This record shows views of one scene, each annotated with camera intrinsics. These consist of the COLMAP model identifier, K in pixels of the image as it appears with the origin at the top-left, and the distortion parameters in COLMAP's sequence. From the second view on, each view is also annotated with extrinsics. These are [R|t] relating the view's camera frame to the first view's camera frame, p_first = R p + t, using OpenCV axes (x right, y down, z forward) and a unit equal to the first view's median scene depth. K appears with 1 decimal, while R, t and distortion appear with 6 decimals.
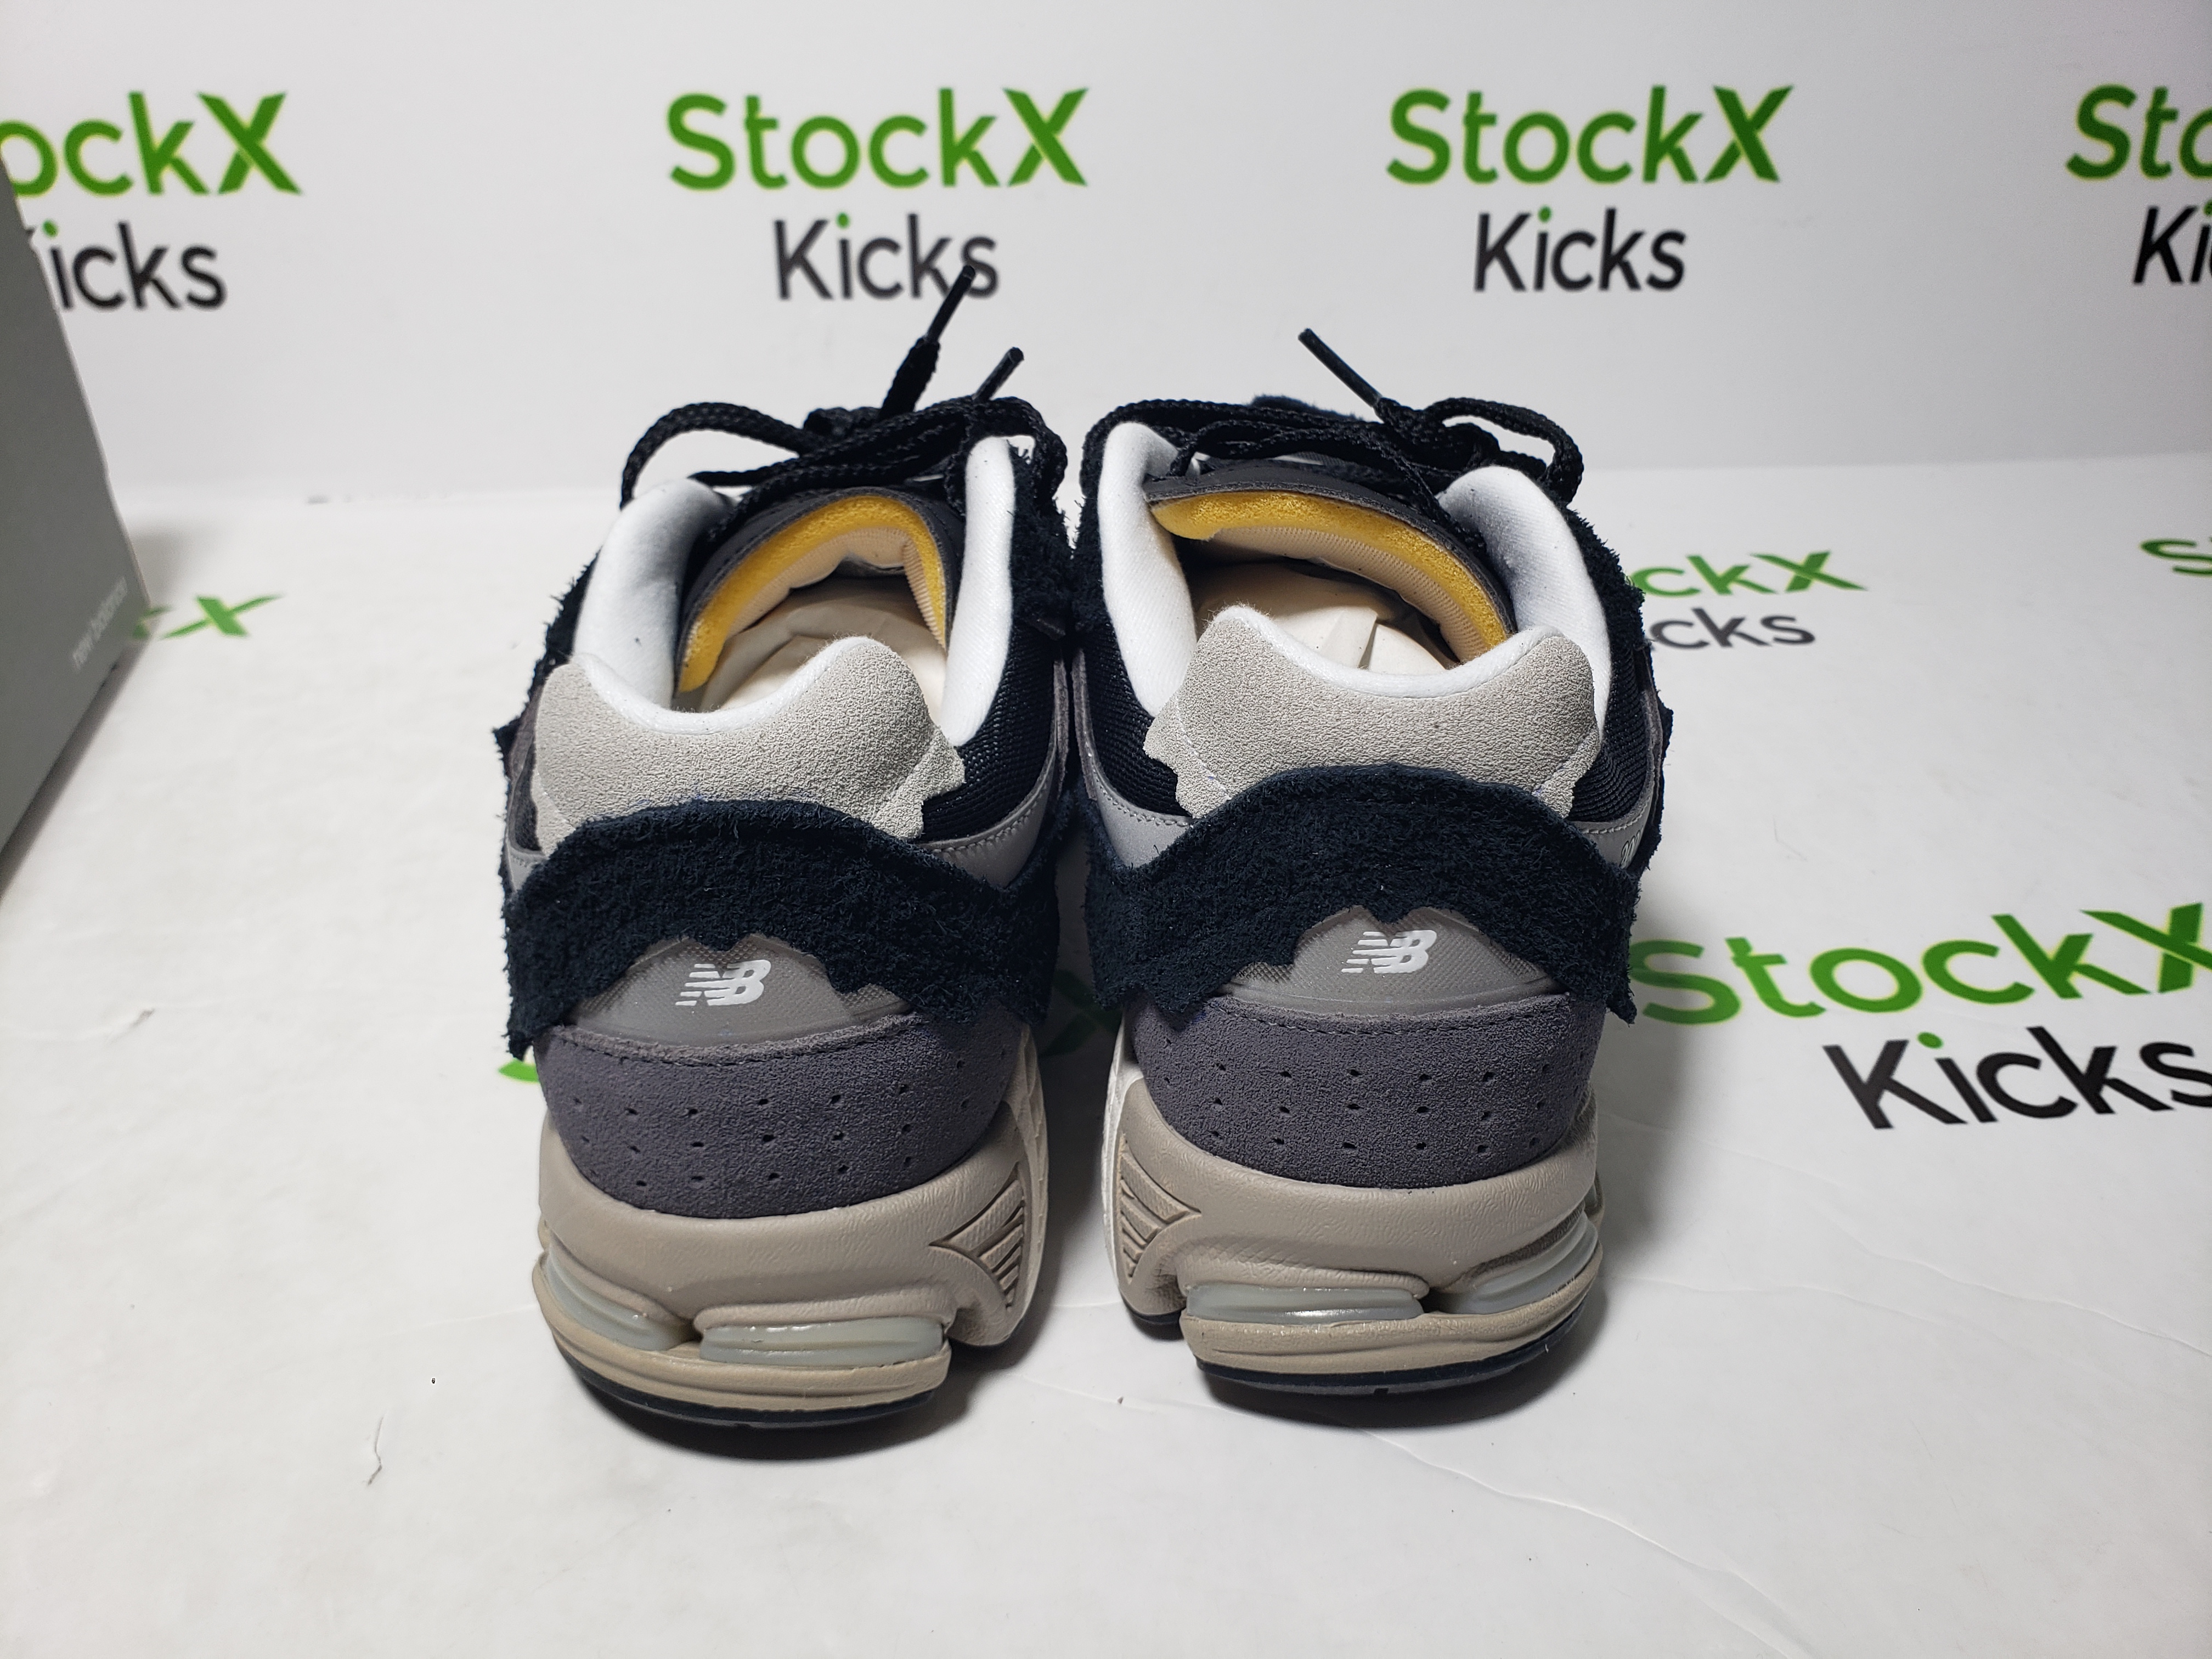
lens RADIAL K [[1764.8, 0, 1103.0], [0, 1764.8, 715.2], [0, 0, 1]] dist [-0.081159, 0.169123]
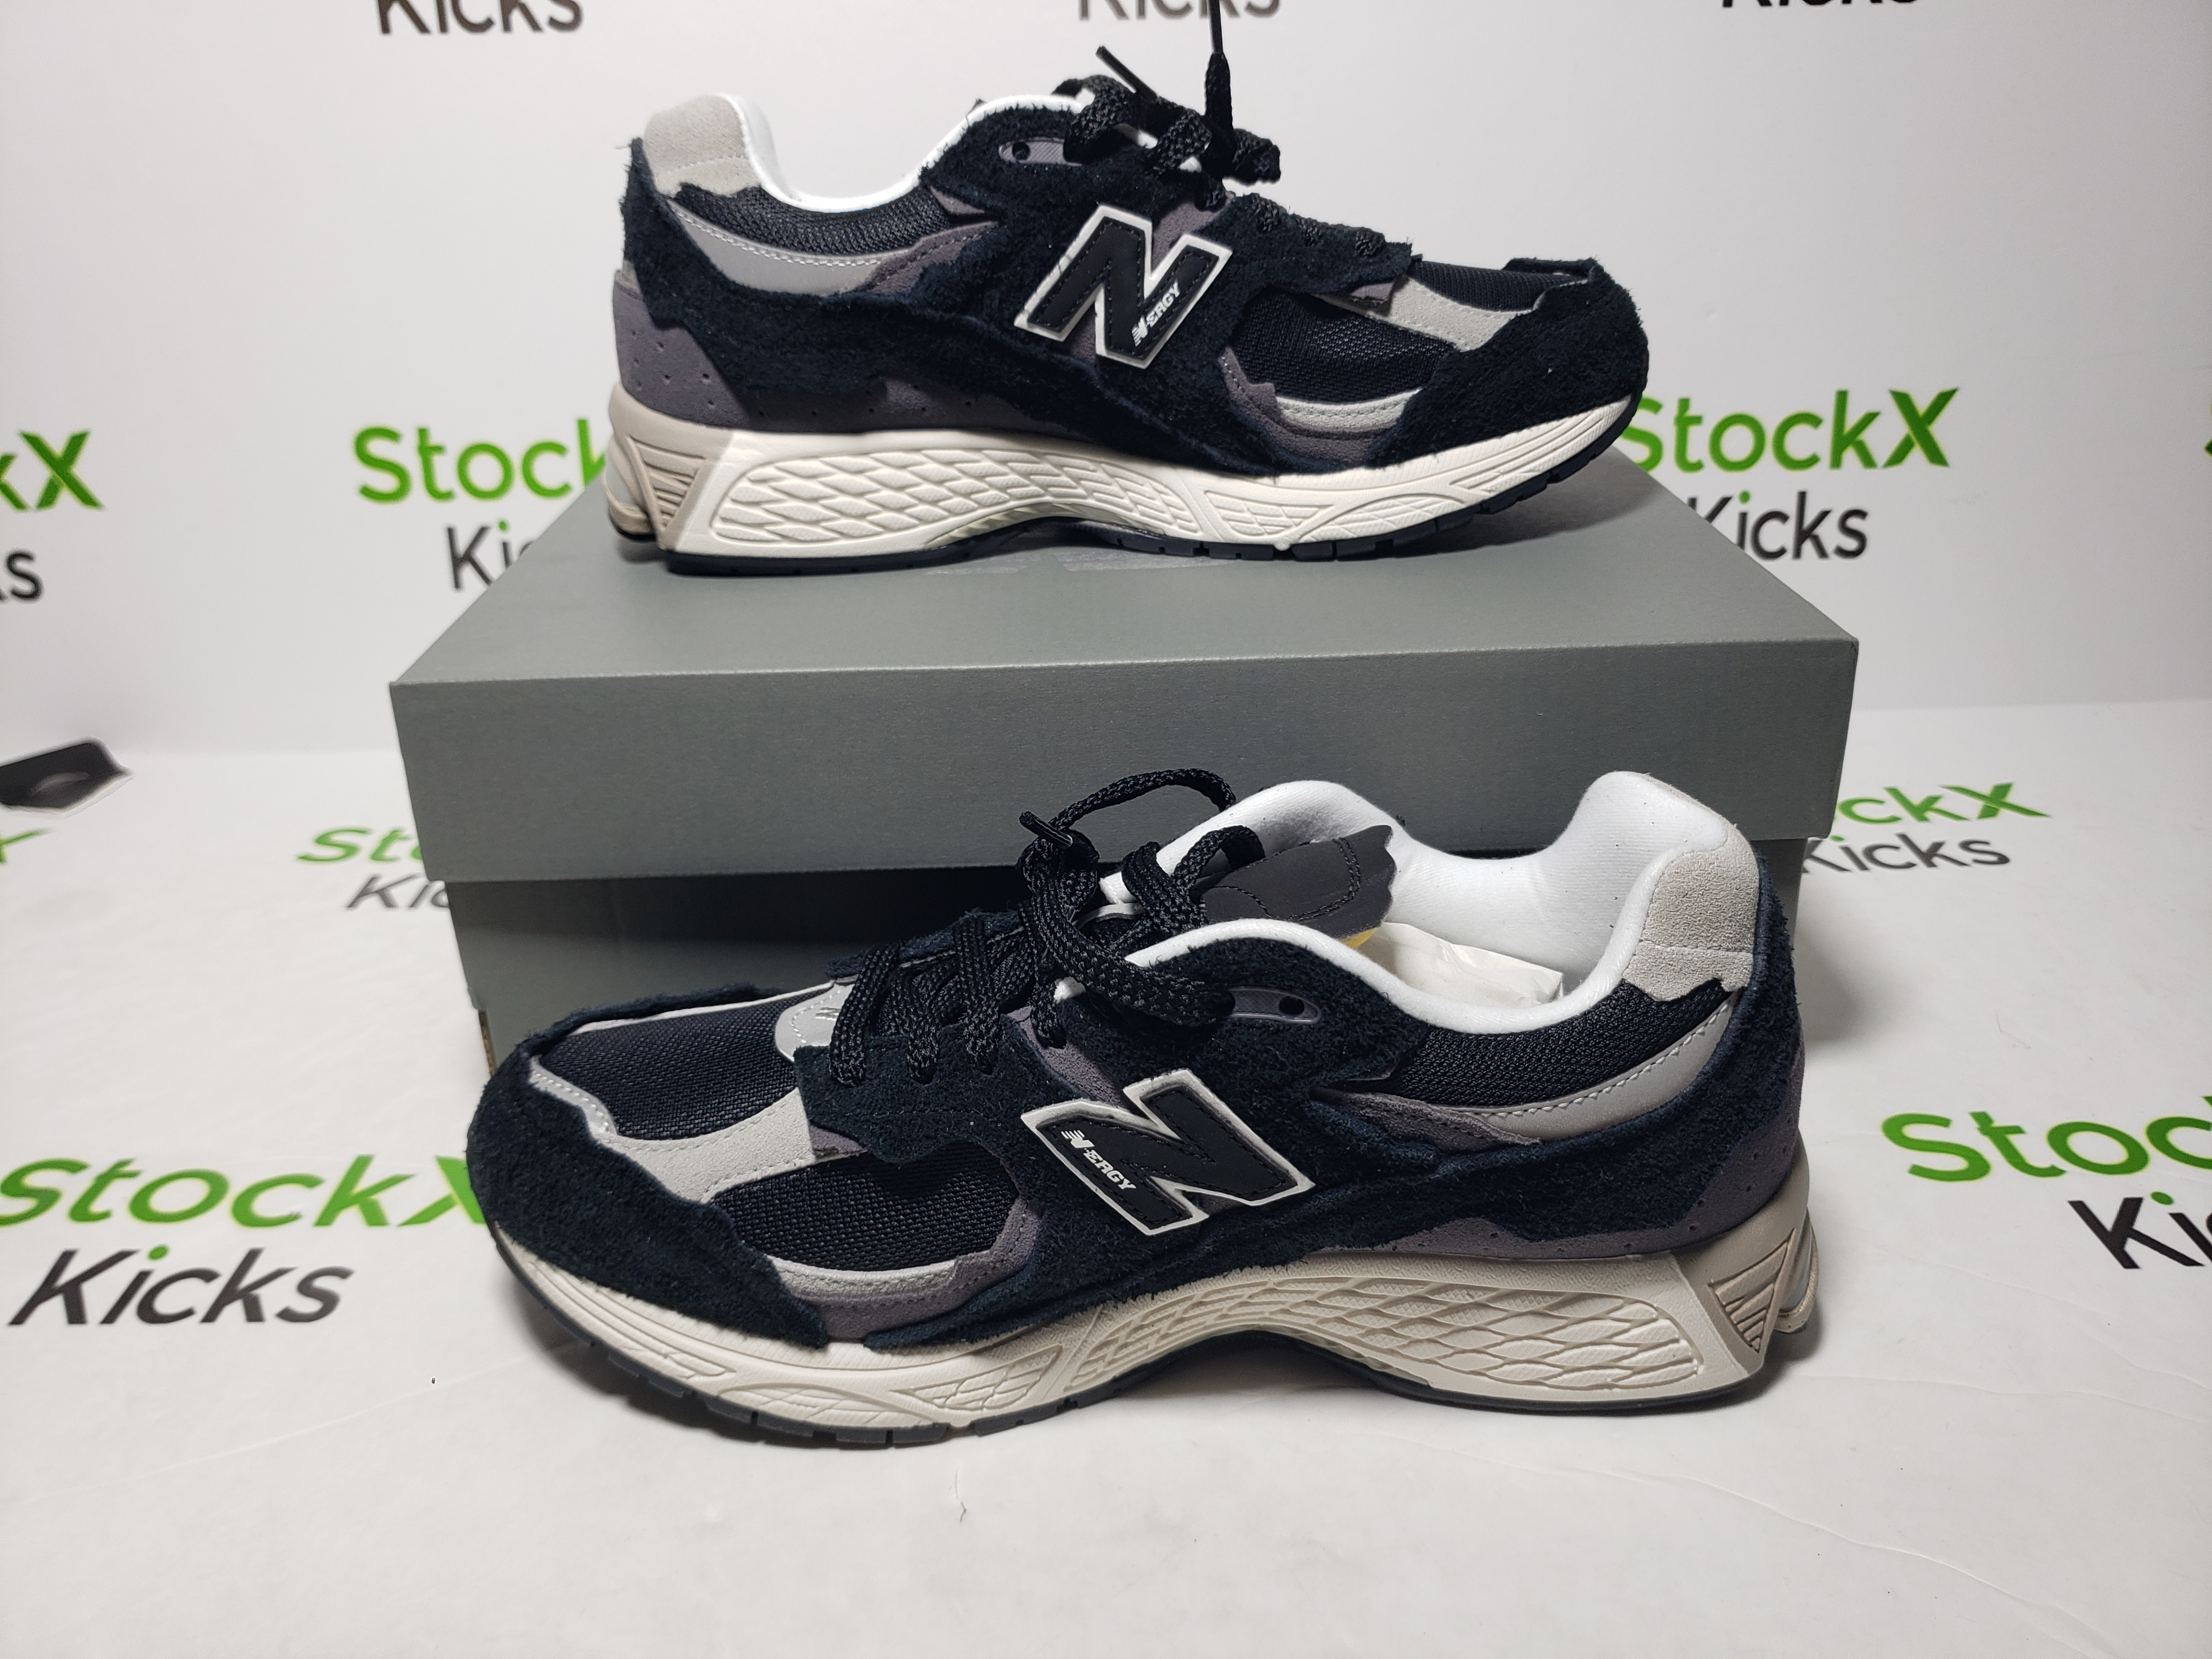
lens RADIAL K [[1709.6, 0, 1157.0], [0, 1709.6, 755.0], [0, 0, 1]] dist [-0.017577, 0.106820]
pose [[0.999233, -0.005038, -0.038829, -0.104164], [0.001141, 0.995013, -0.099735, -0.000084], [0.039138, 0.099614, 0.994256, -0.147020]]
